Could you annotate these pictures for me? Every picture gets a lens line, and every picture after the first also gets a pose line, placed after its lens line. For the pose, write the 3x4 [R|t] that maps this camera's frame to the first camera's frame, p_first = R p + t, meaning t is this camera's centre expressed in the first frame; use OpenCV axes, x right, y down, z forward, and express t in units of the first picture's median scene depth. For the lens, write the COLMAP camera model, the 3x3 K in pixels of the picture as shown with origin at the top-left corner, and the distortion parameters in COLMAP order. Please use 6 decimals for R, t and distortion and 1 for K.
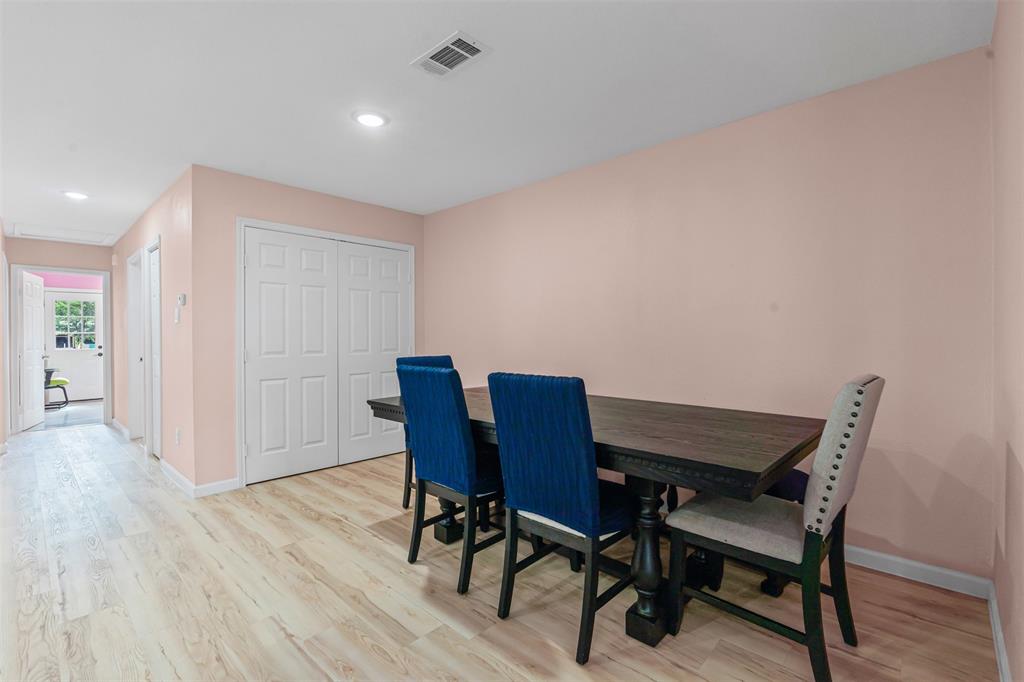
lens RADIAL K [[473.3, 0, 511.9], [0, 473.3, 339.3], [0, 0, 1]] dist [-0.010784, 0.004017]
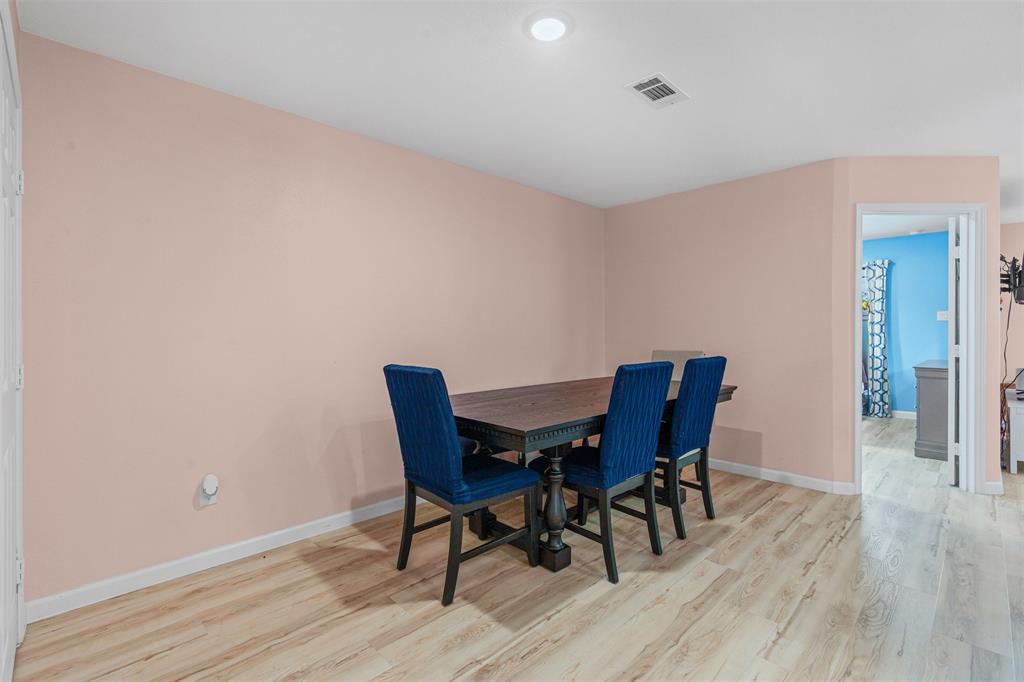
lens RADIAL K [[473.3, 0, 505.9], [0, 473.3, 335.0], [0, 0, 1]] dist [-0.010784, 0.004017]
pose [[0.028796, -0.002163, 0.999583, -1.425262], [0.011021, 0.999938, 0.001847, -0.016526], [-0.999525, 0.010963, 0.028818, 1.480158]]
